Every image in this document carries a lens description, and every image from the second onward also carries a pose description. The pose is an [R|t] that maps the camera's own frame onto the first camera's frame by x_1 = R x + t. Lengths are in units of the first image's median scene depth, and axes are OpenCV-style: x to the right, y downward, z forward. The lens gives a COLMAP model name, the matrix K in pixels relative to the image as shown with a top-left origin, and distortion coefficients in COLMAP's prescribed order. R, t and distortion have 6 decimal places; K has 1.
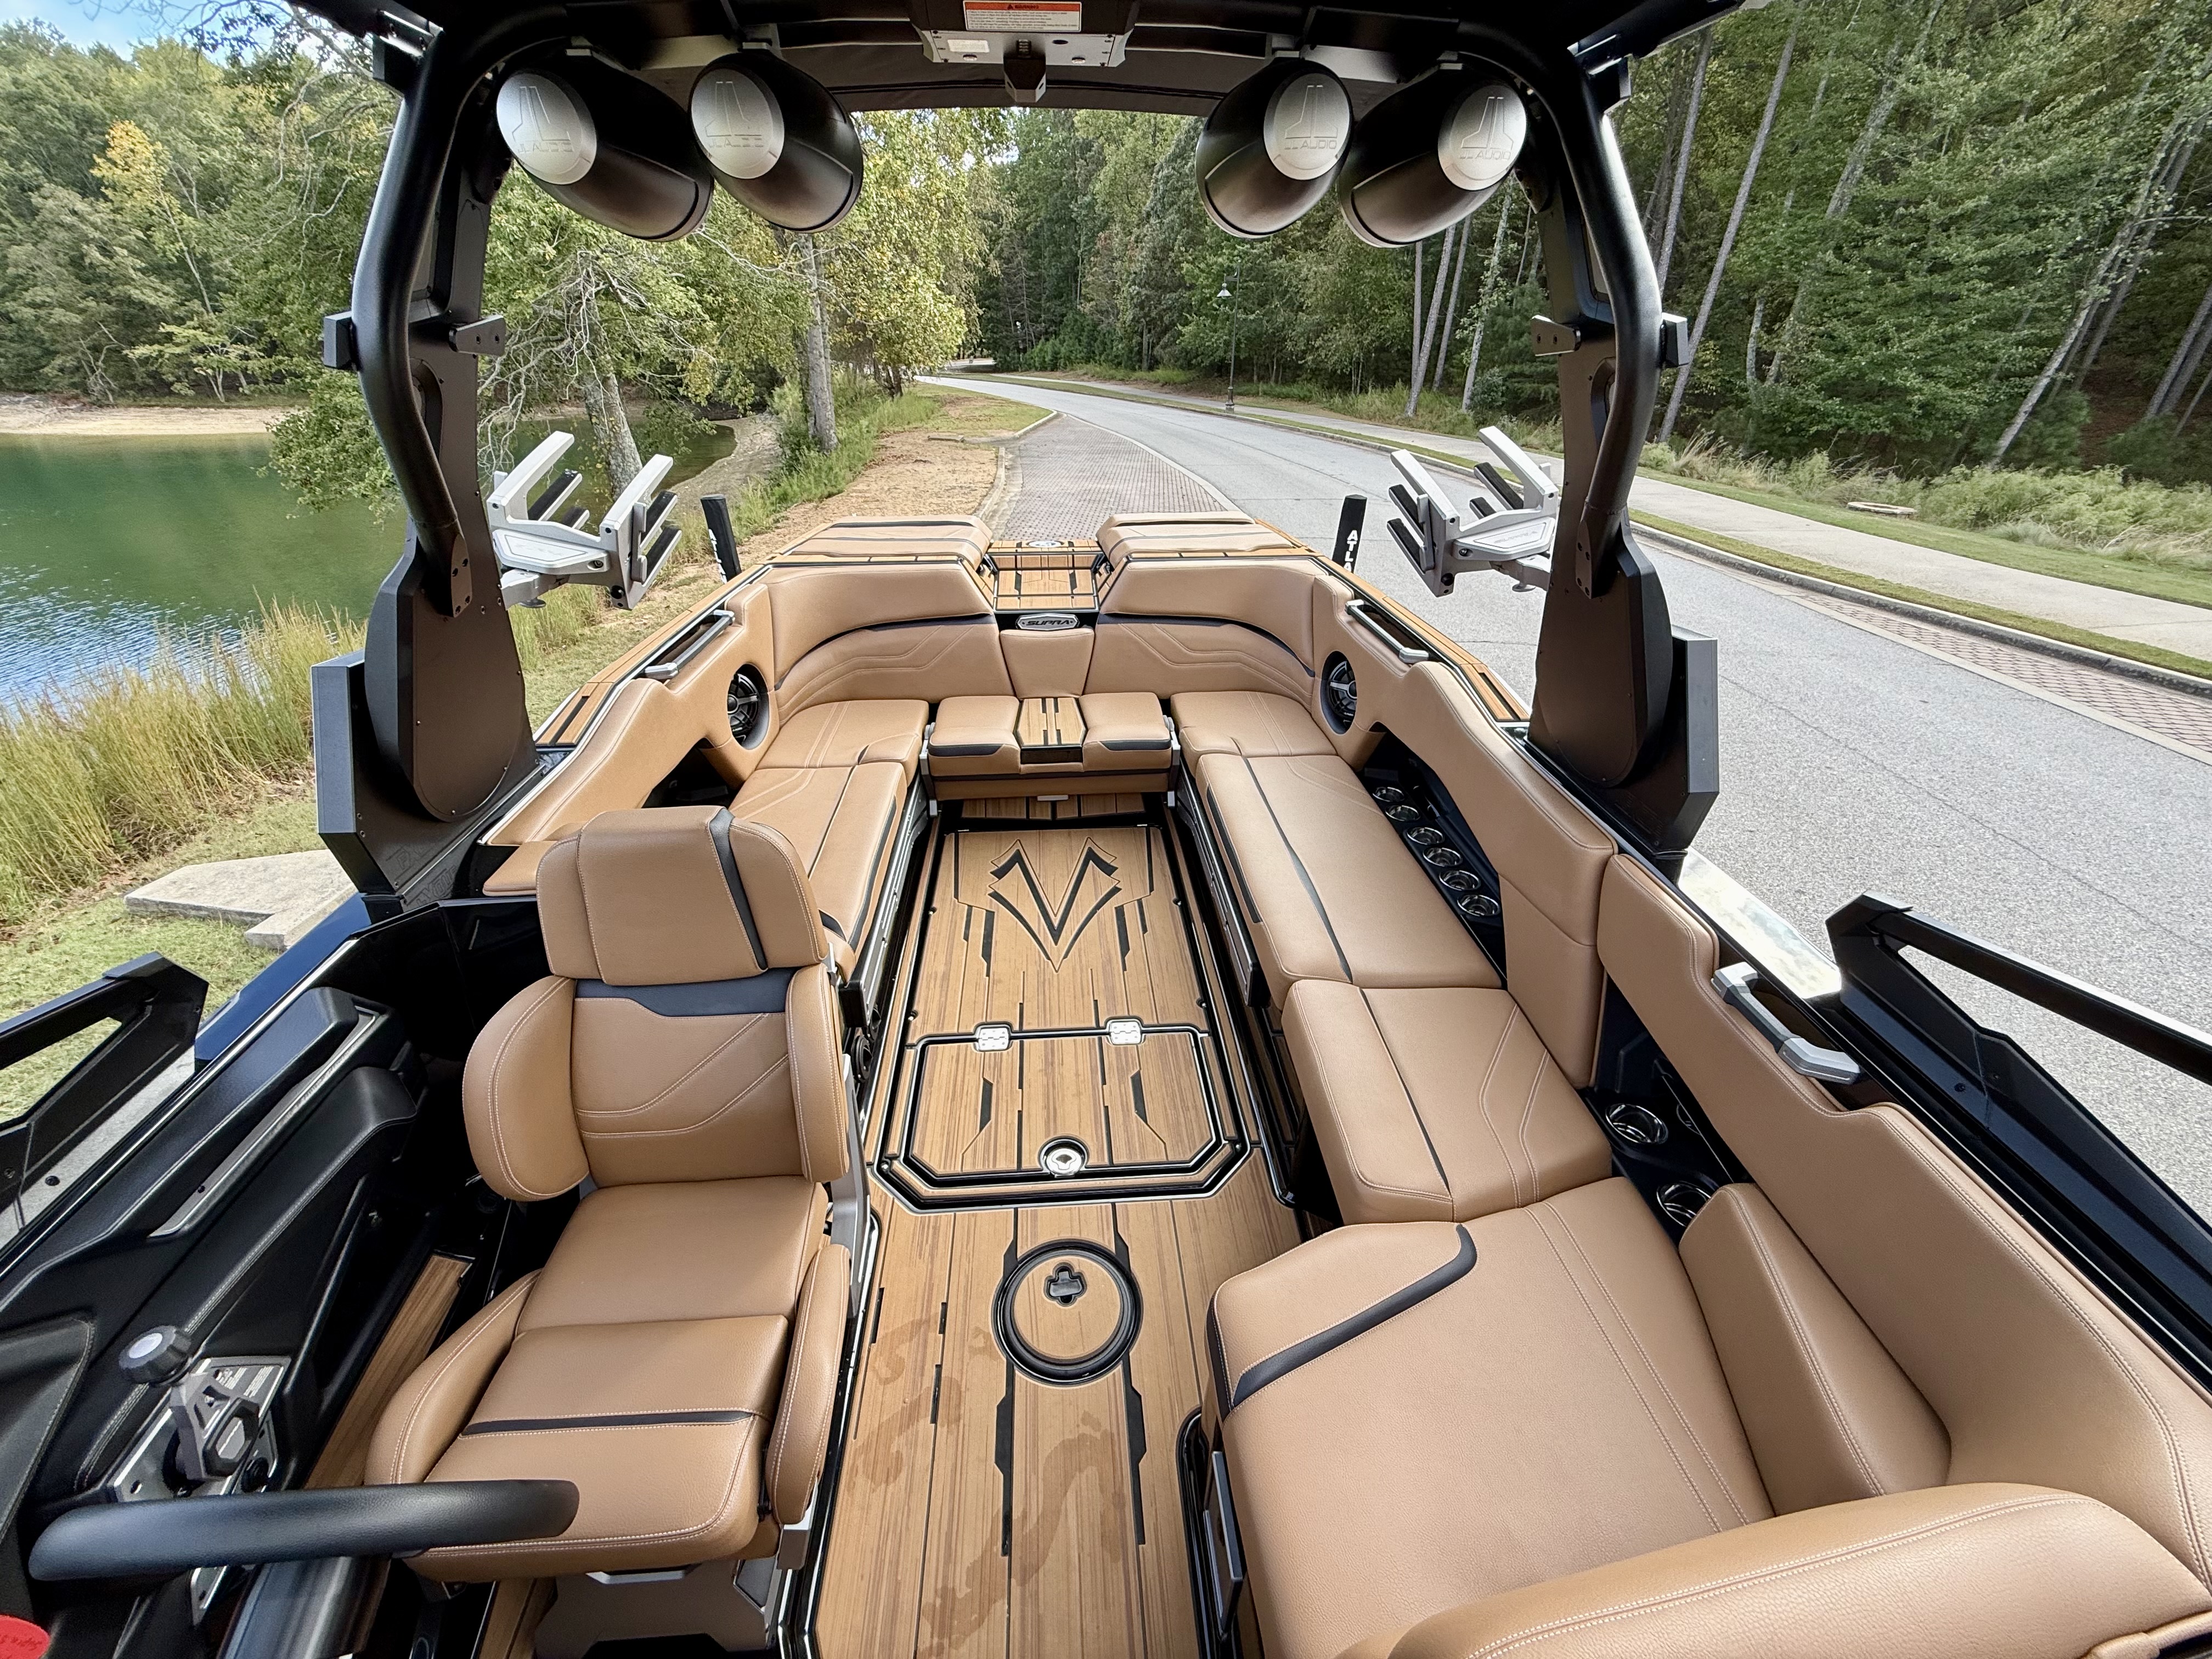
lens RADIAL K [[883.5, 0, 1104.7], [0, 883.5, 827.1], [0, 0, 1]] dist [-0.000094, -0.000397]
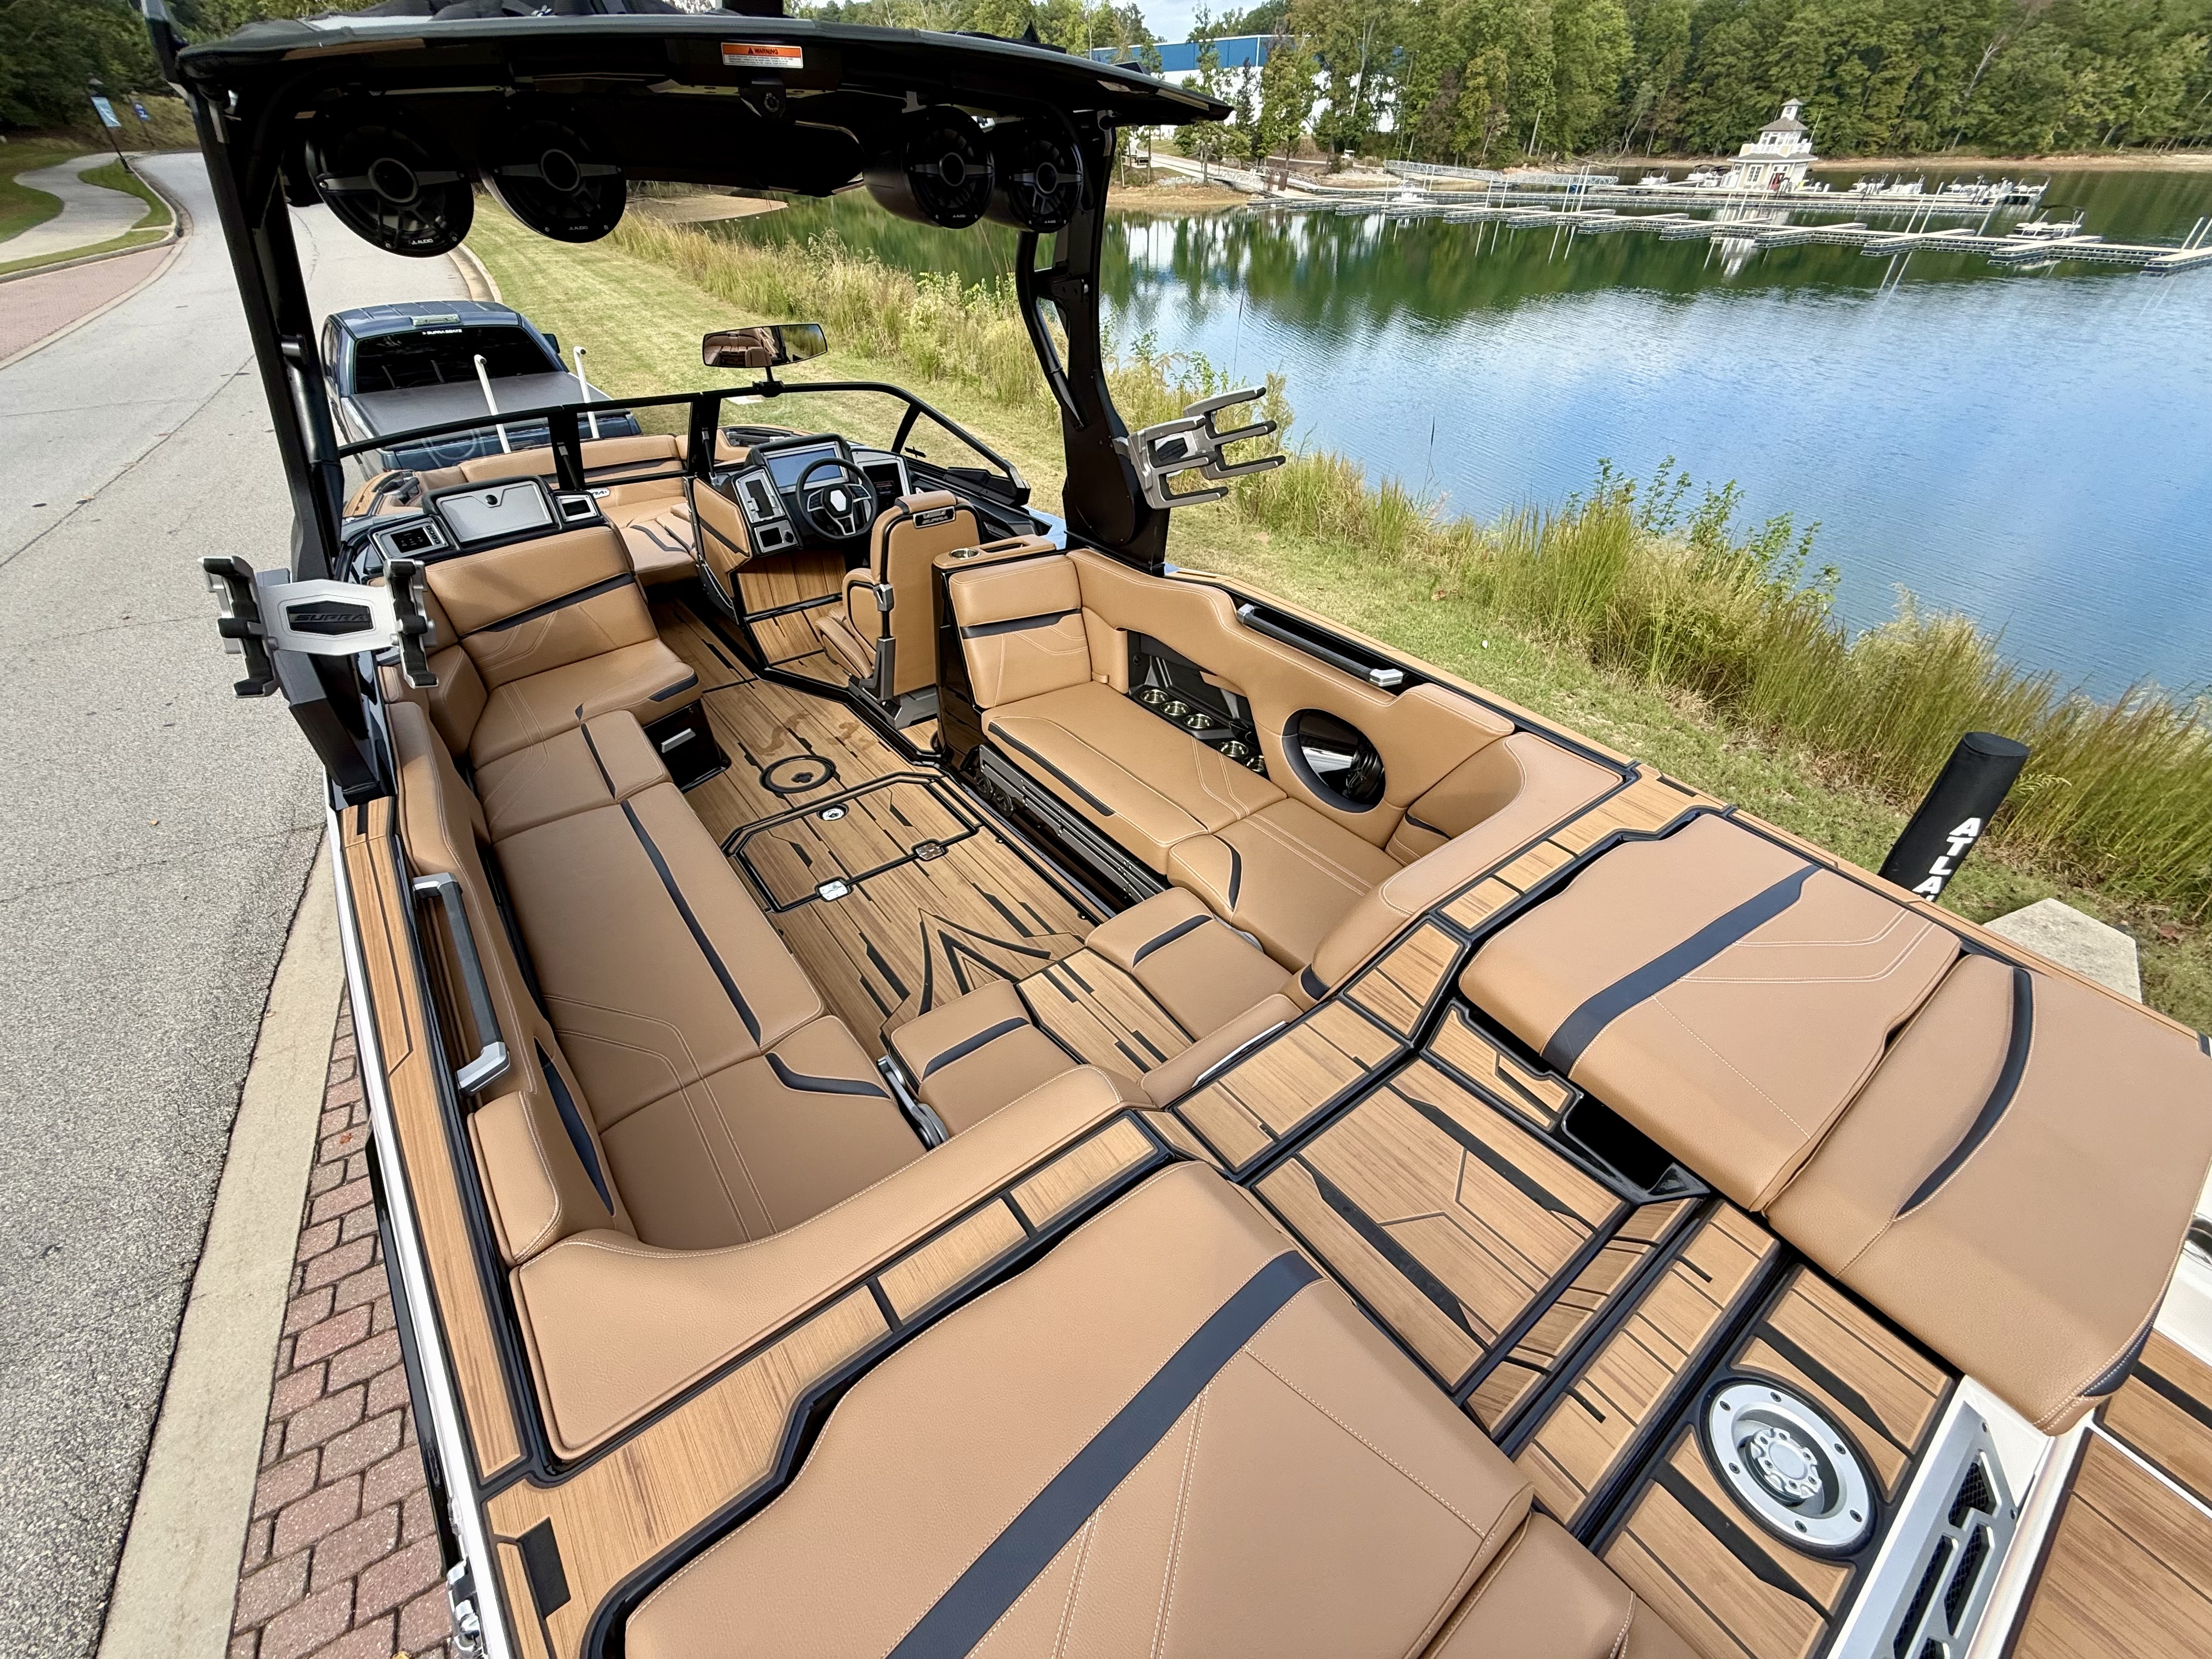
lens RADIAL K [[887.1, 0, 1099.9], [0, 887.1, 824.3], [0, 0, 1]] dist [0.000251, 0.000057]
pose [[-0.836268, 0.322615, -0.443368, 0.315064], [-0.268626, 0.463859, 0.844201, -1.292502], [0.478012, 0.825079, -0.301247, 2.007443]]
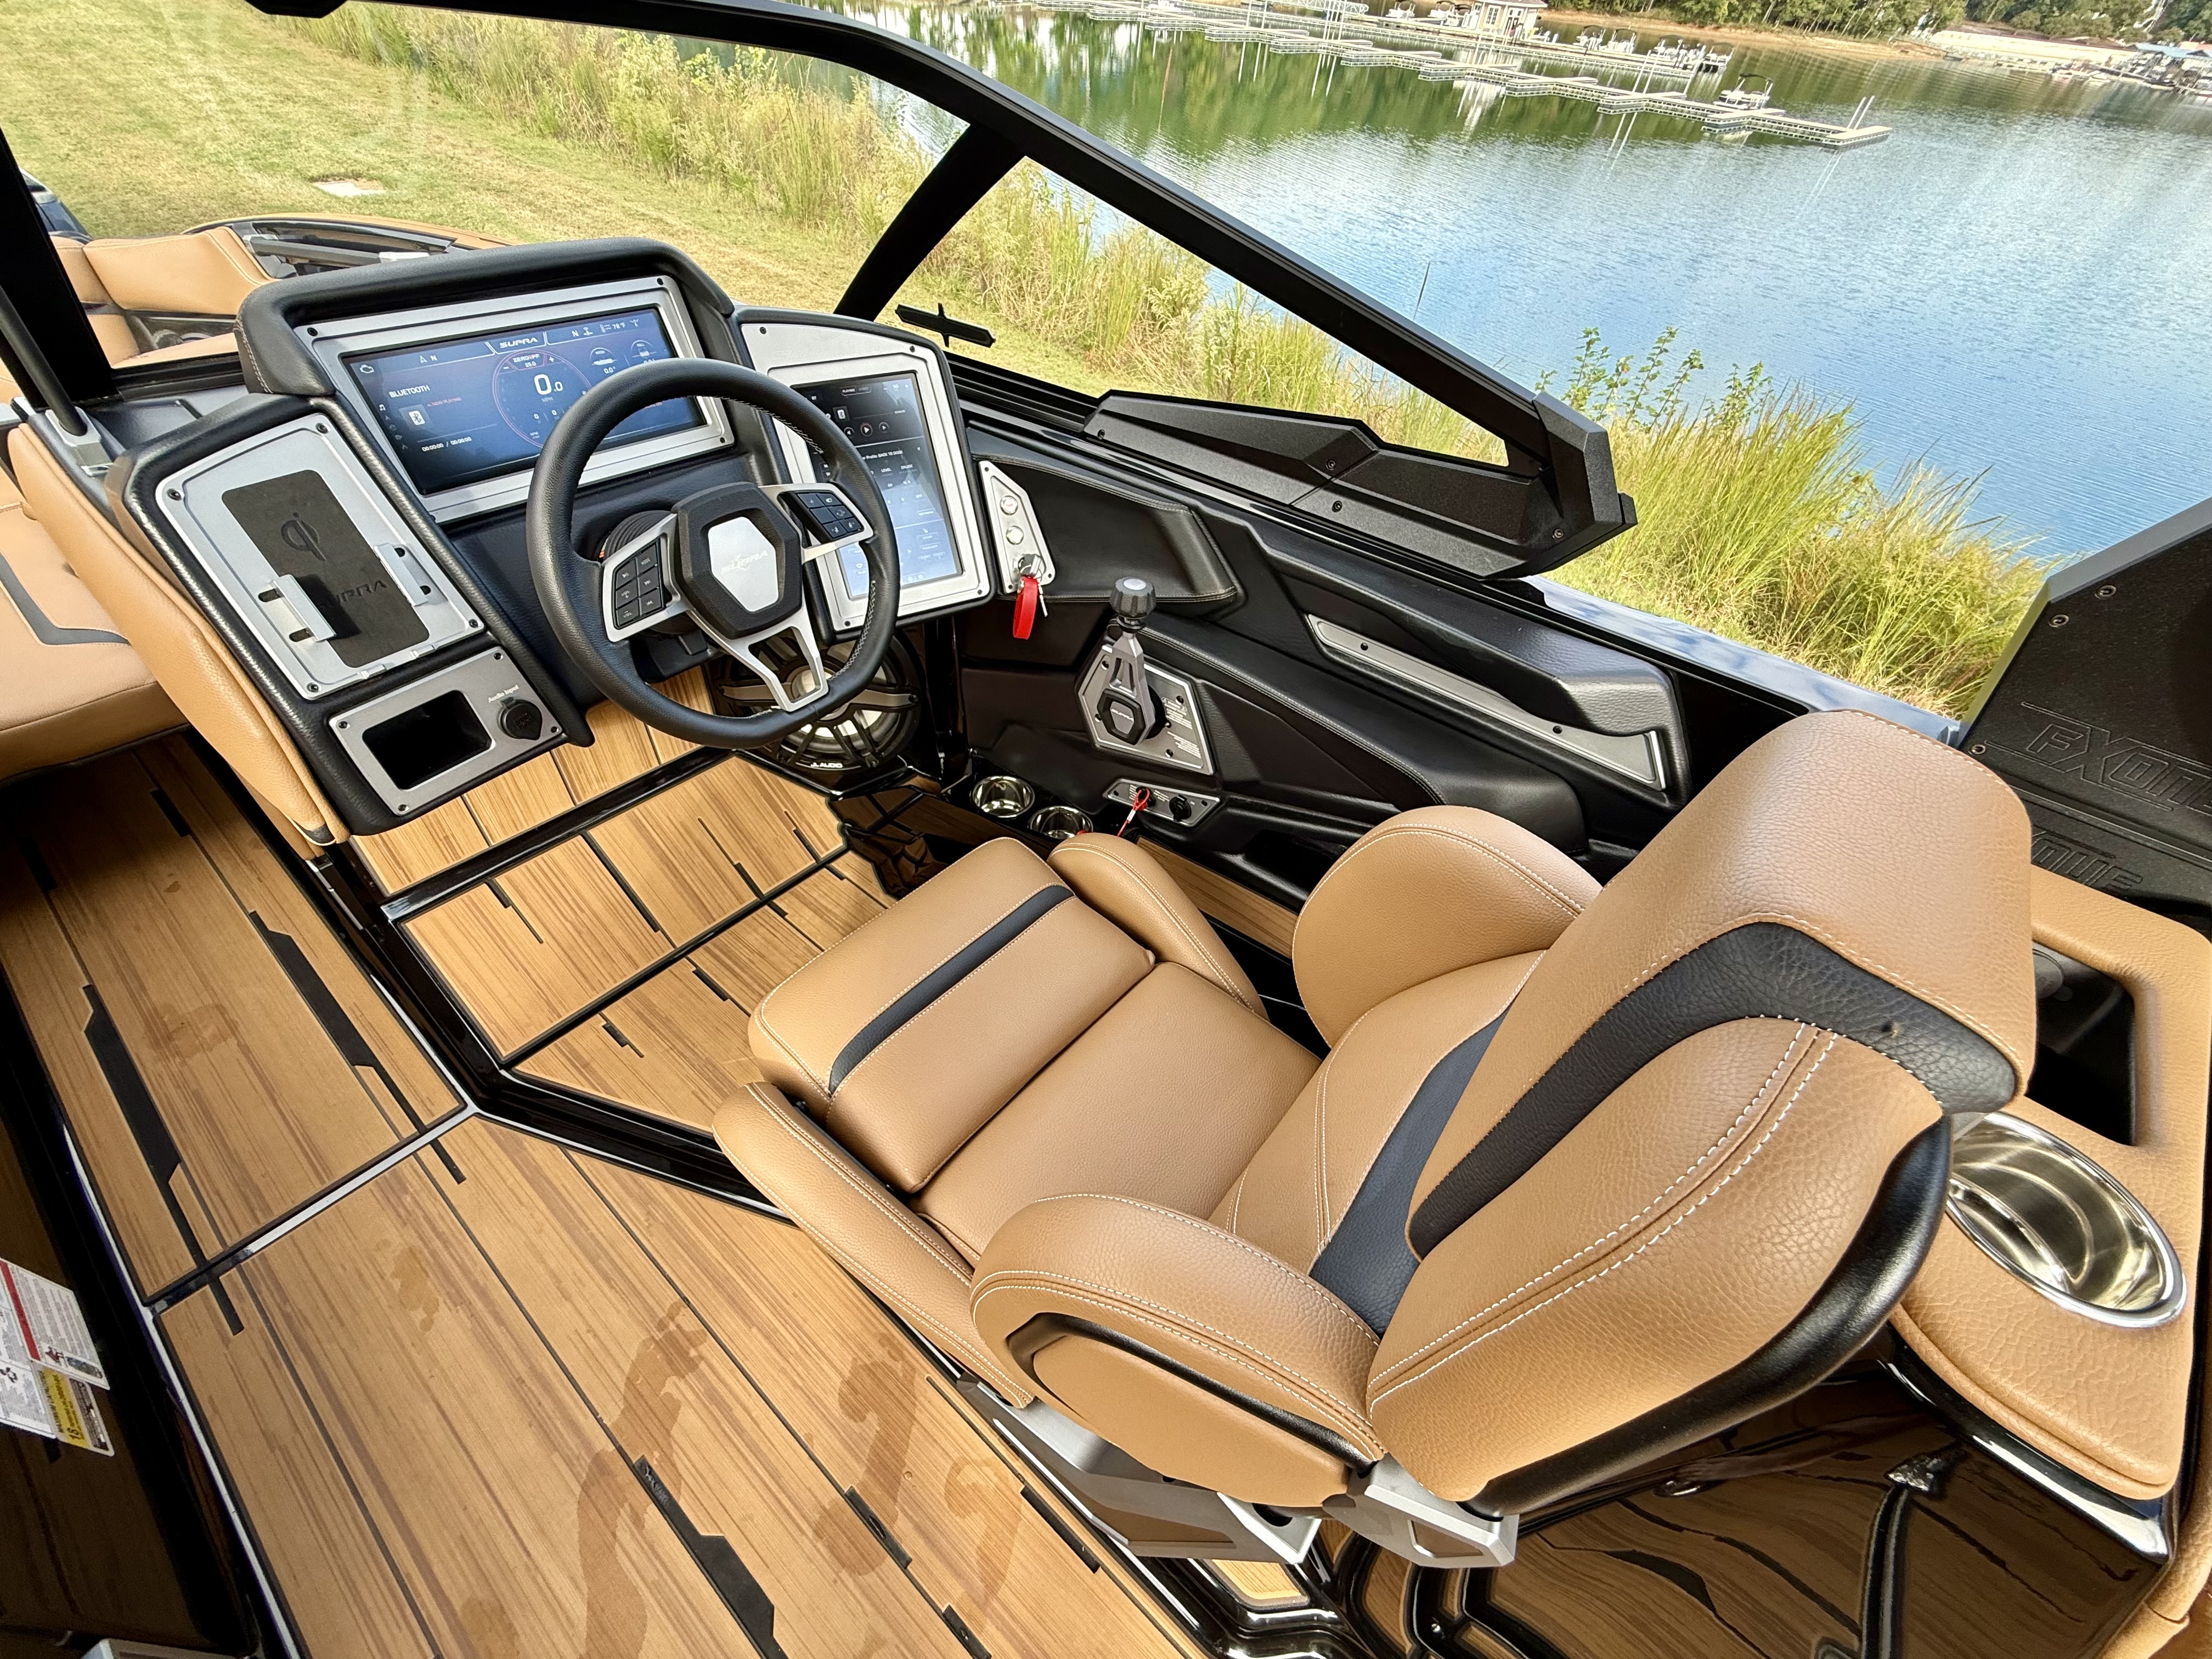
lens RADIAL K [[887.1, 0, 1099.9], [0, 887.1, 824.3], [0, 0, 1]] dist [0.000251, 0.000057]
pose [[-0.682439, 0.459885, -0.568139, -0.154587], [-0.427775, 0.378975, 0.820601, -0.095825], [0.592693, 0.803046, -0.061900, 0.669155]]
